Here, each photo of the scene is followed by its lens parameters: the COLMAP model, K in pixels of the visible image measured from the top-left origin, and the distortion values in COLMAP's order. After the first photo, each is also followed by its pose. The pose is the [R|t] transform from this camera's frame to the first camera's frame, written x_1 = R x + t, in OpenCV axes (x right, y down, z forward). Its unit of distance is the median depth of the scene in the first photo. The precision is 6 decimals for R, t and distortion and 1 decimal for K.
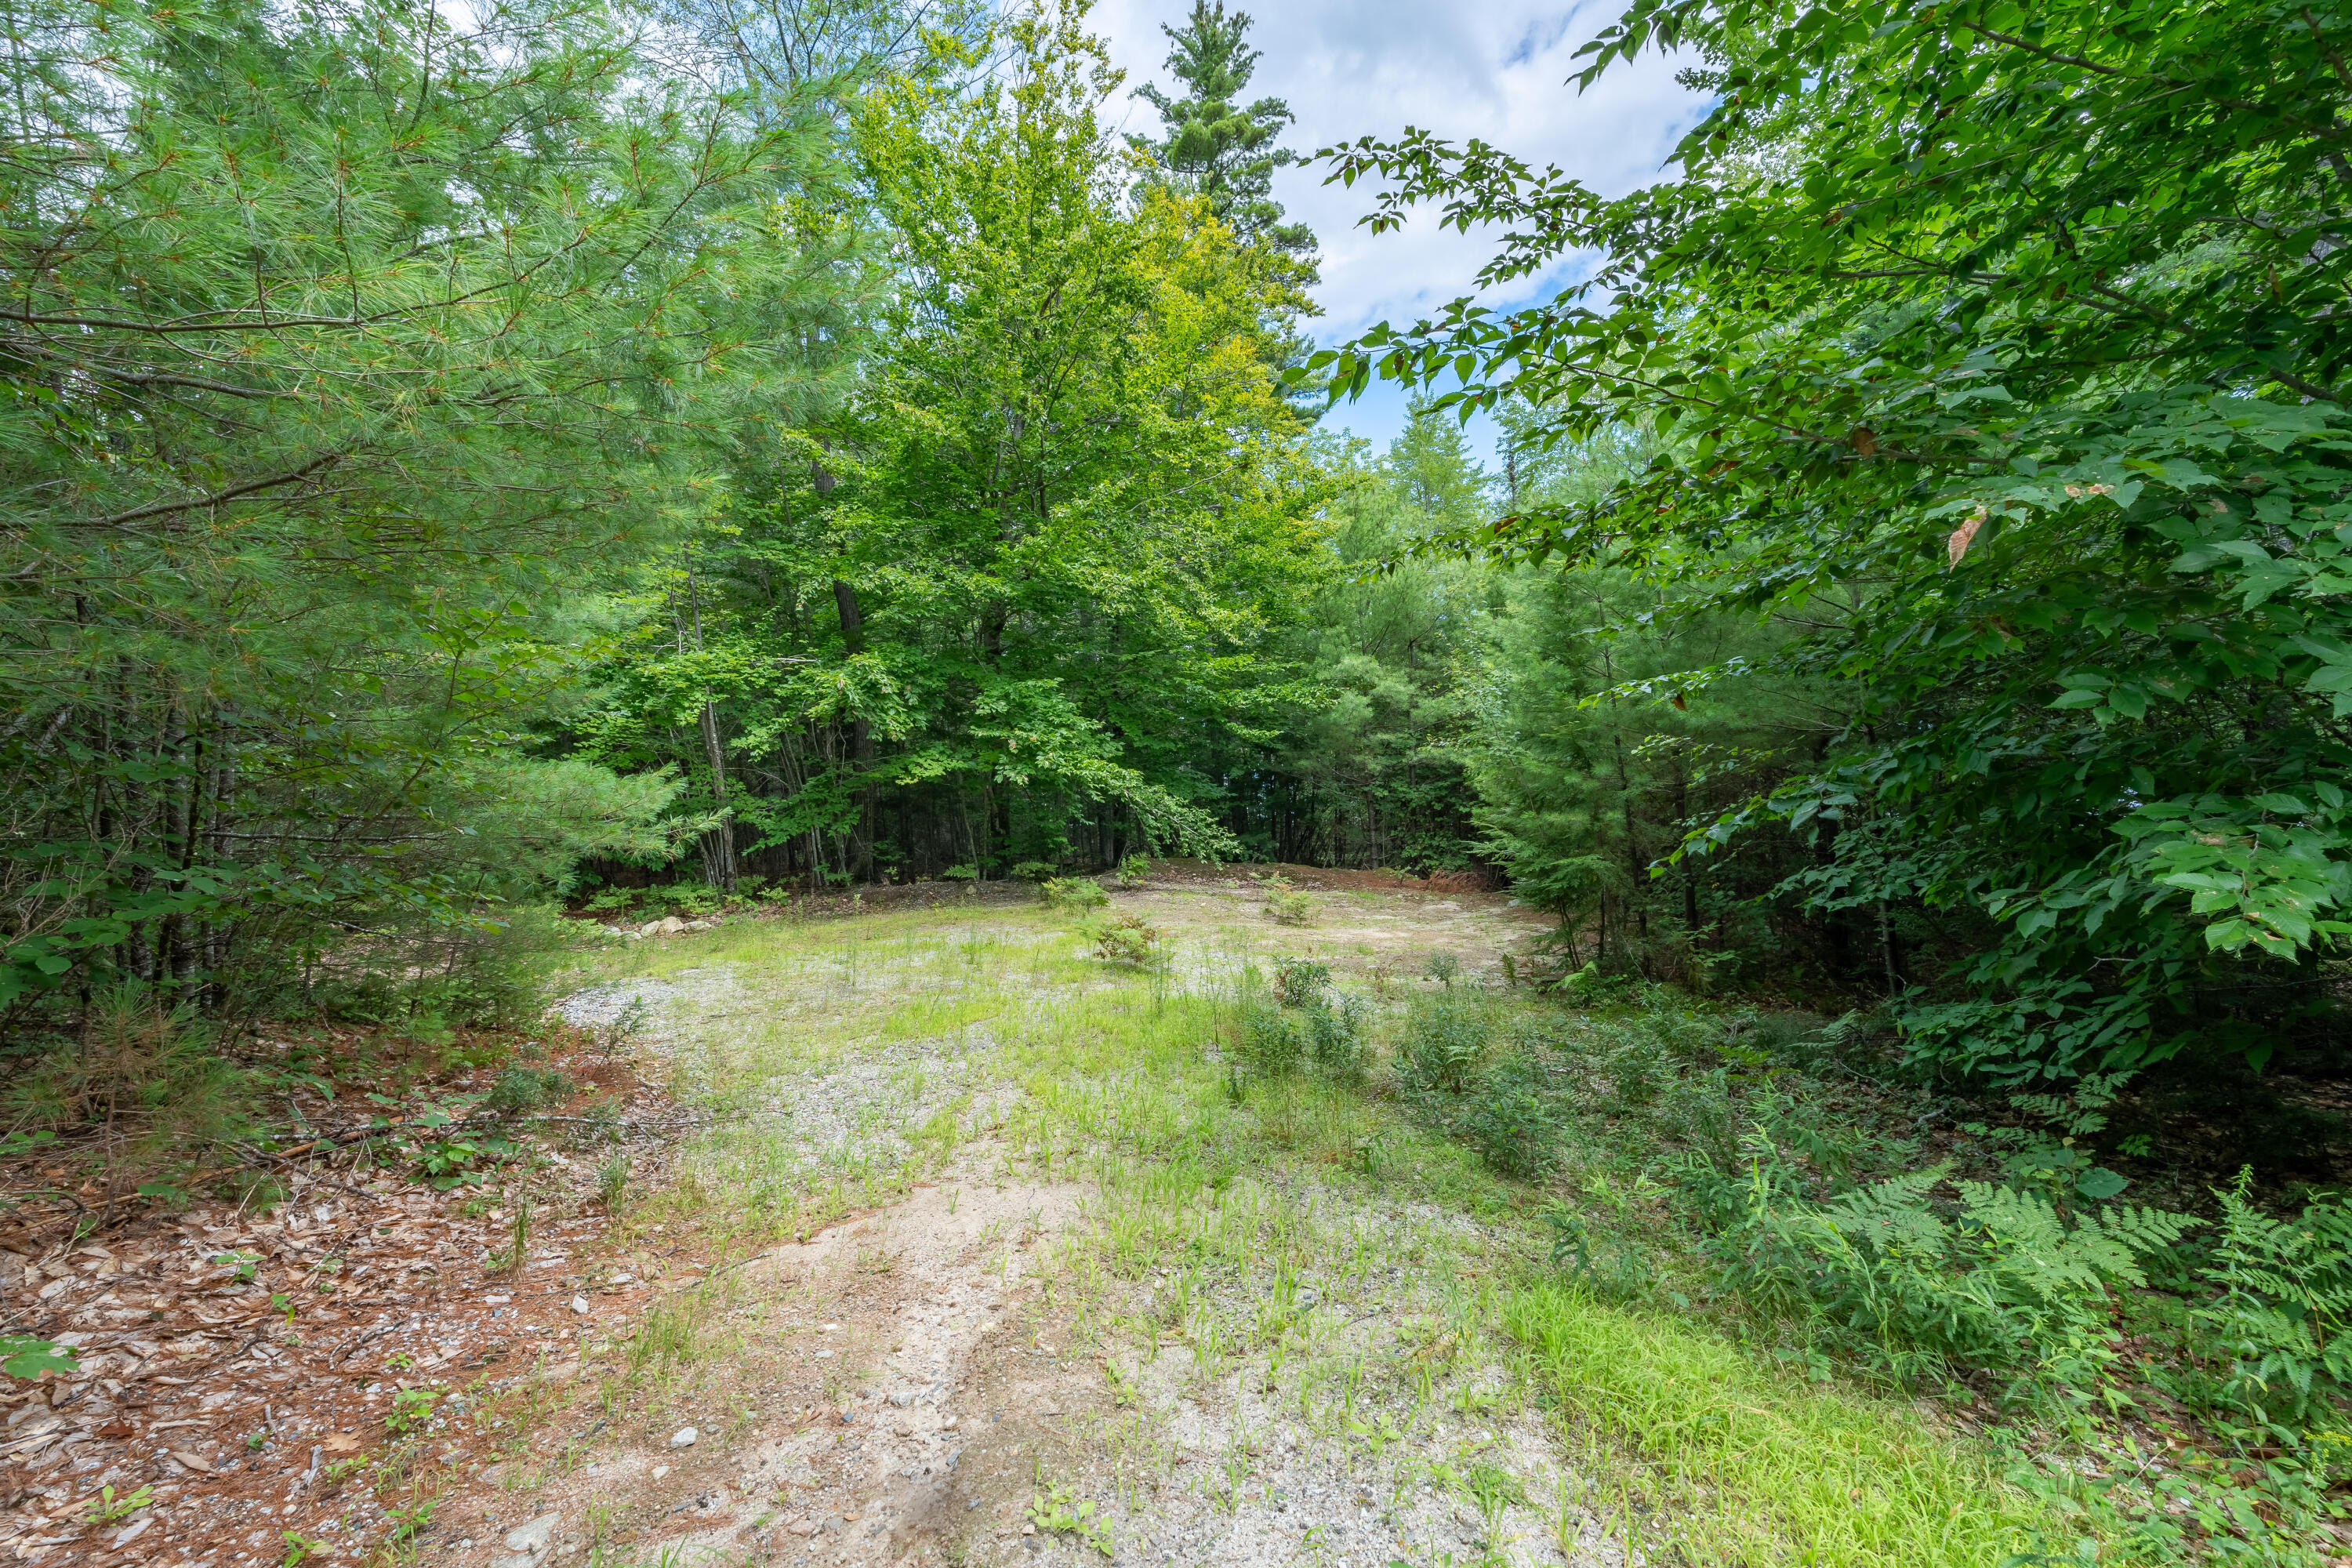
lens RADIAL K [[1041.1, 0, 1168.9], [0, 1041.1, 795.4], [0, 0, 1]] dist [-0.007863, 0.002915]
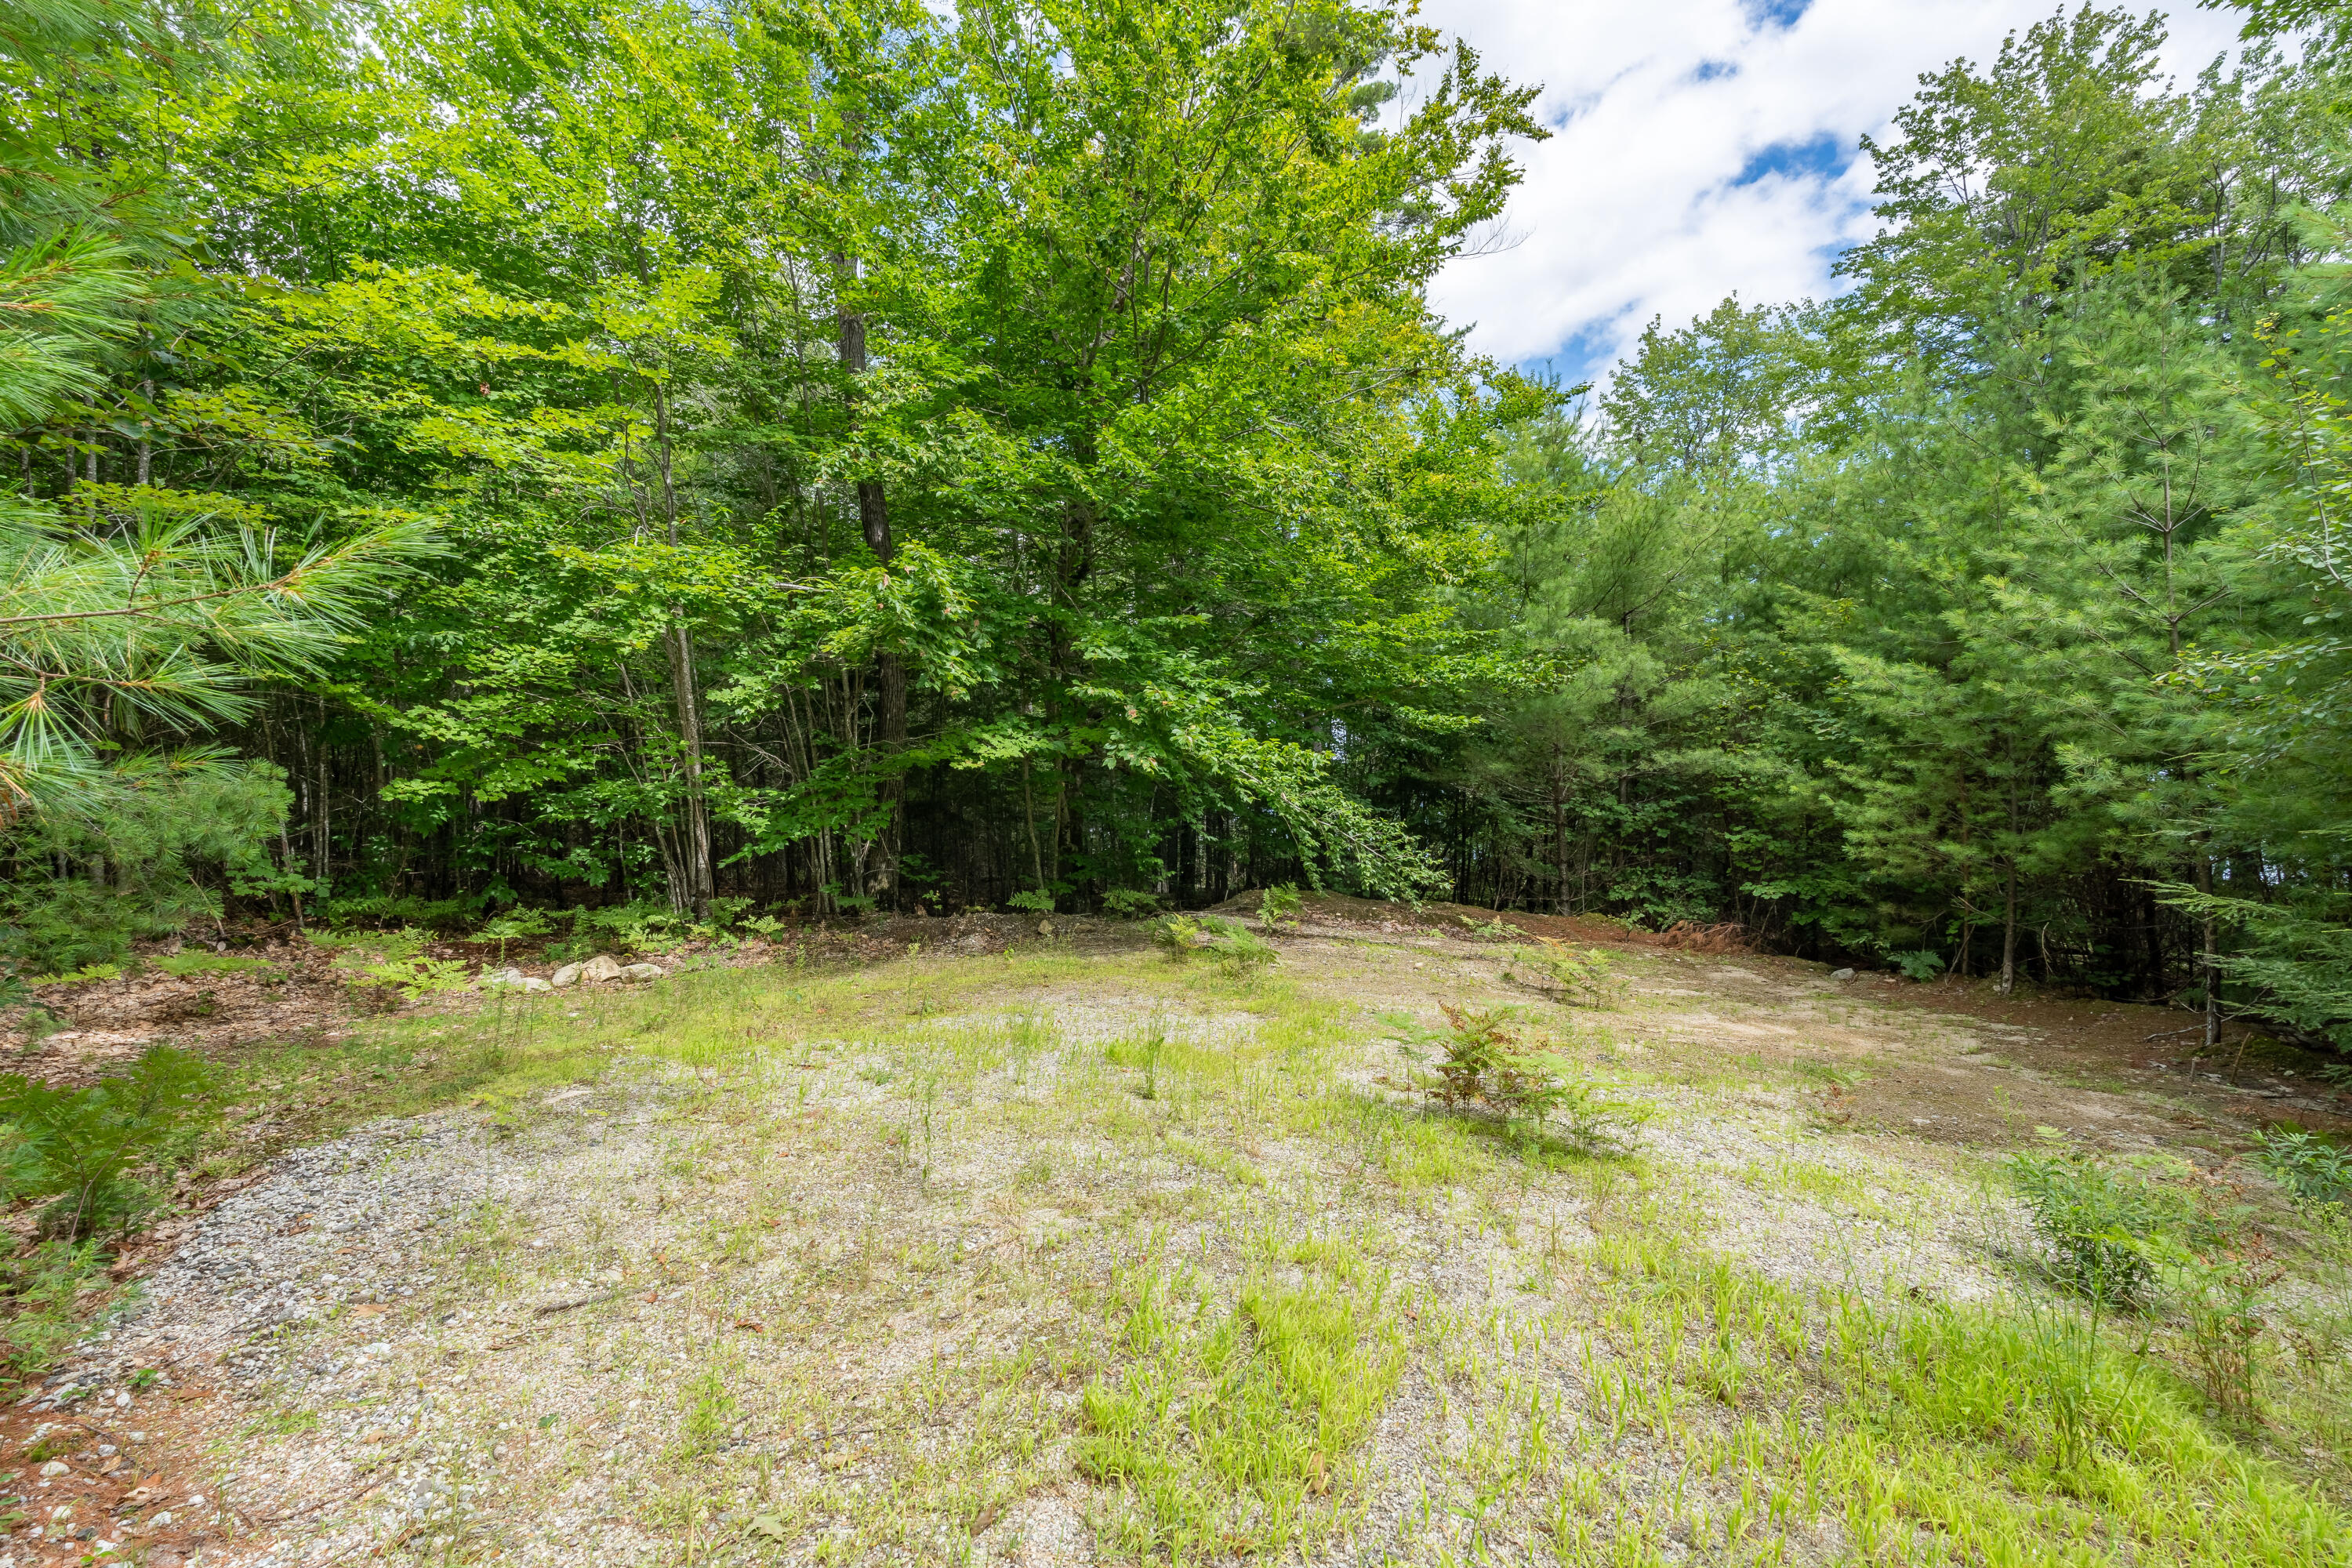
lens RADIAL K [[1041.1, 0, 1162.8], [0, 1041.1, 793.2], [0, 0, 1]] dist [-0.007863, 0.002915]
pose [[0.999403, 0.033738, -0.007481, -0.115570], [-0.033950, 0.998967, -0.030204, 0.020398], [0.006454, 0.030440, 0.999516, 0.318790]]
